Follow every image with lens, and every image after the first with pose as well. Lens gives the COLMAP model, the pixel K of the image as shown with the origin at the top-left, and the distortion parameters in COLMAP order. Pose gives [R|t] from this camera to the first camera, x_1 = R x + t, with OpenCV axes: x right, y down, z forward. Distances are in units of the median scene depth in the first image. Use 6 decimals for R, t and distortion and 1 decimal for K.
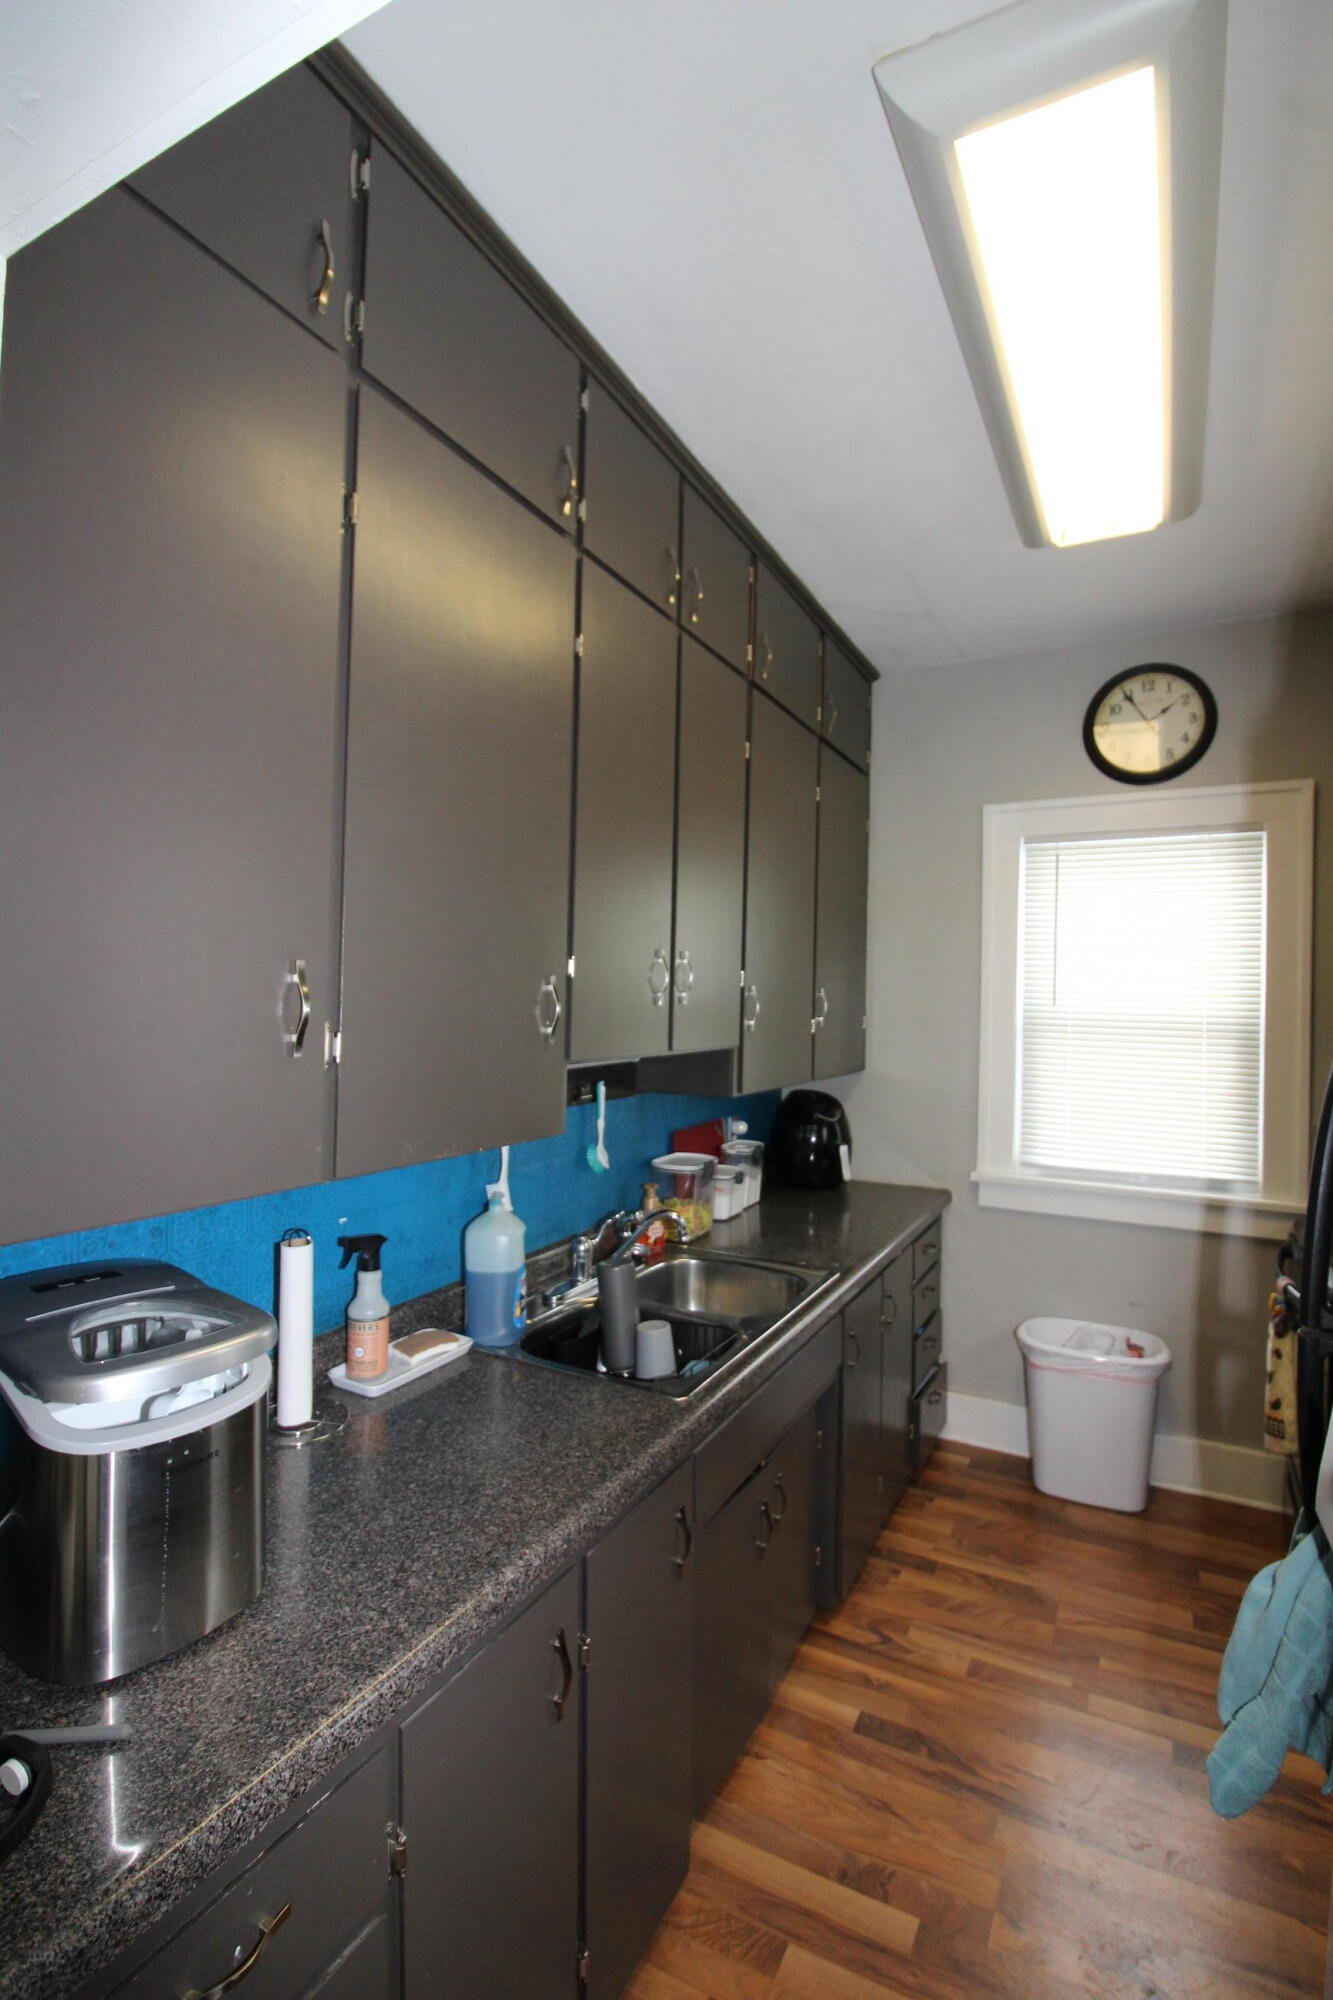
lens RADIAL K [[936.3, 0, 672.0], [0, 936.3, 1002.6], [0, 0, 1]] dist [-0.002176, -0.004677]
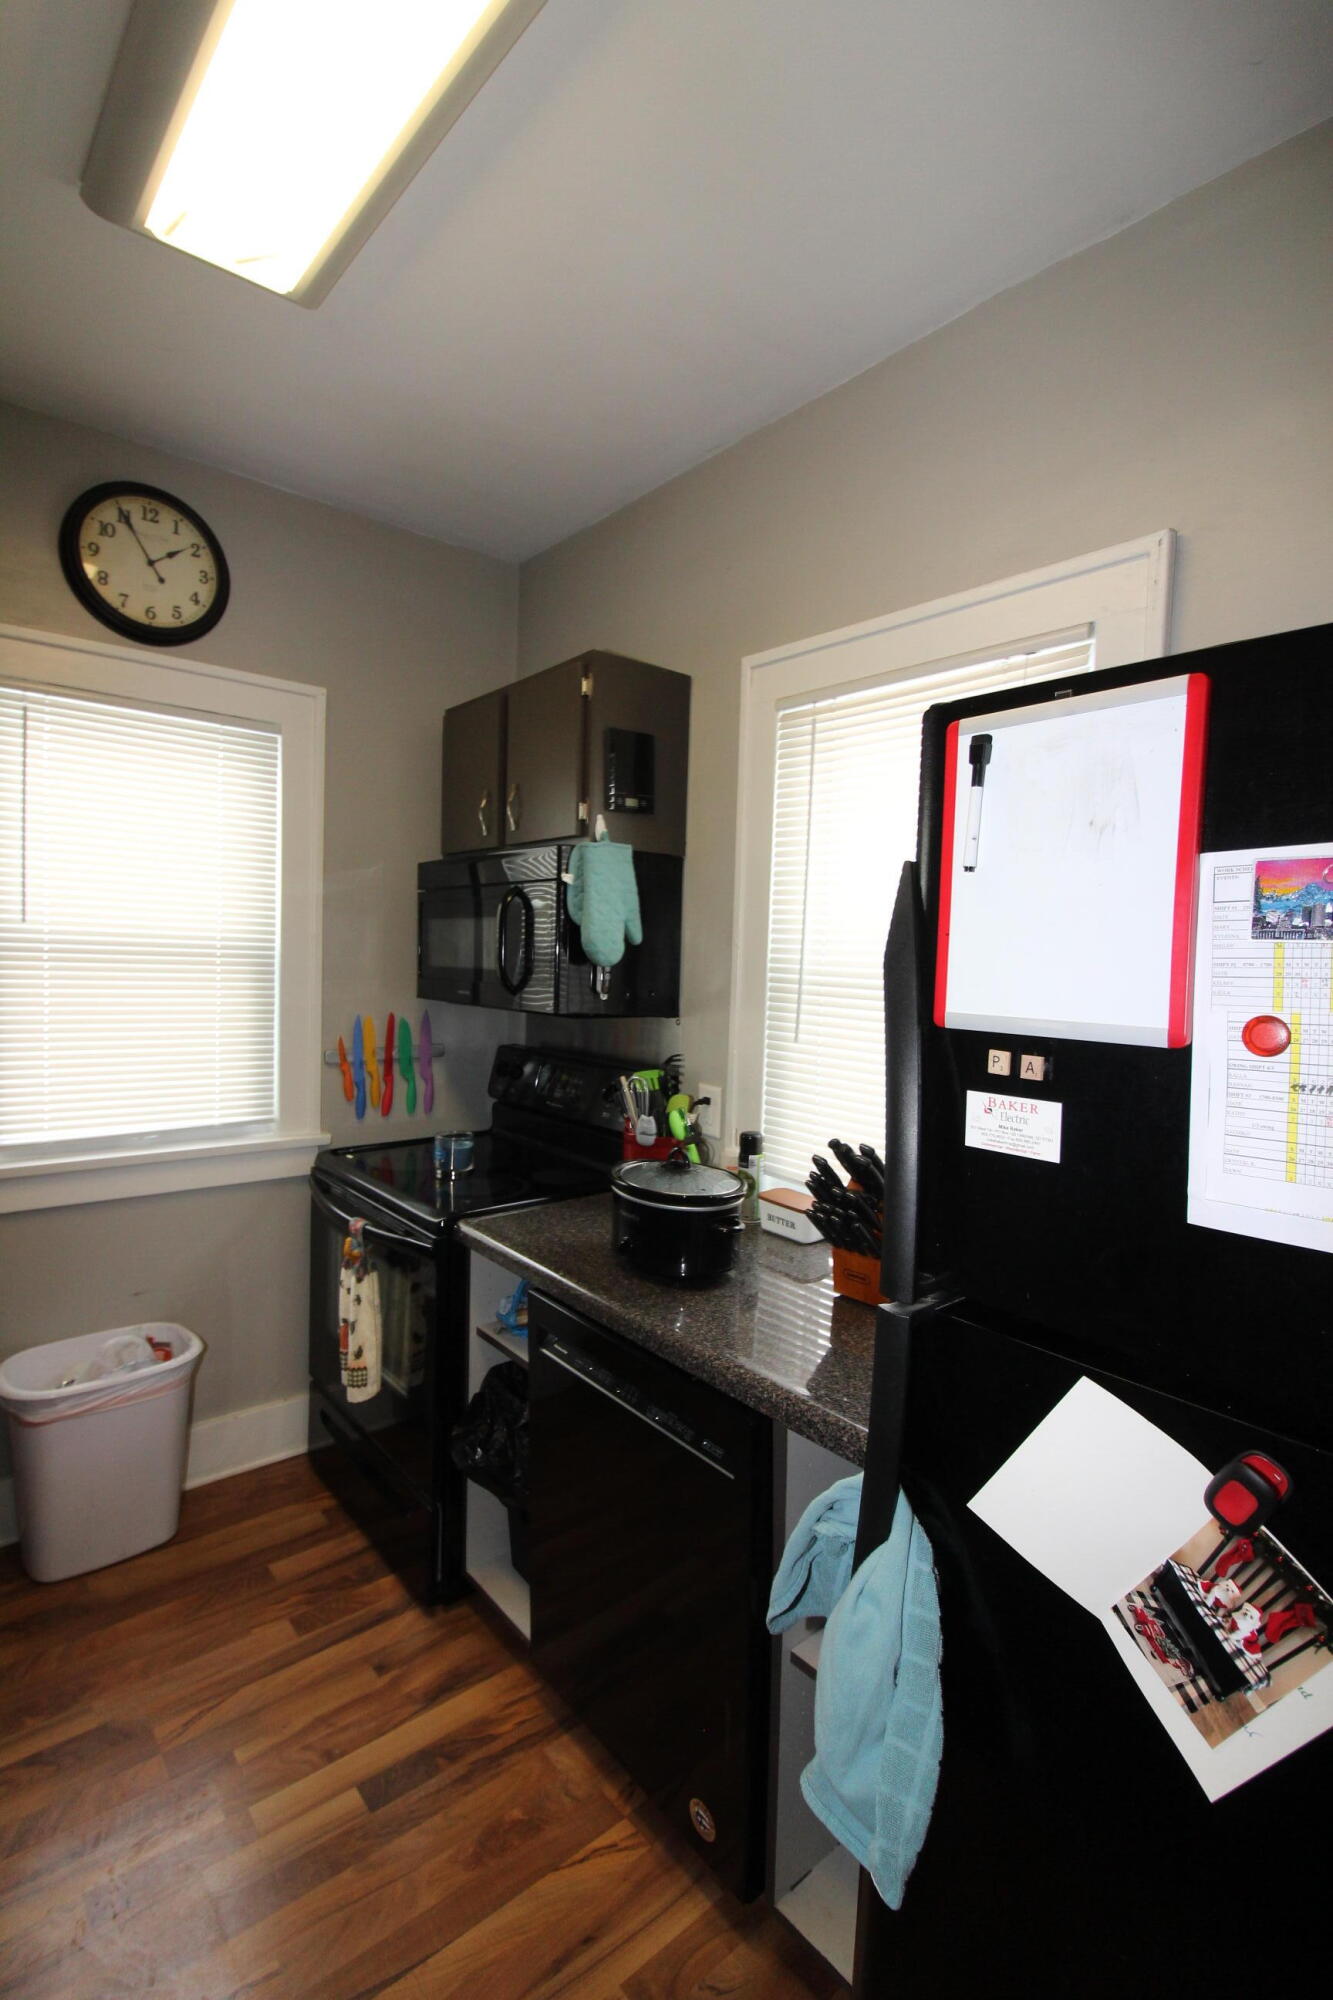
lens RADIAL K [[936.3, 0, 667.5], [0, 936.3, 996.9], [0, 0, 1]] dist [-0.002176, -0.004677]
pose [[0.377945, -0.059378, 0.923922, -0.074158], [-0.026321, 0.996849, 0.074832, -0.007845], [-0.925454, -0.052601, 0.375191, 0.302094]]
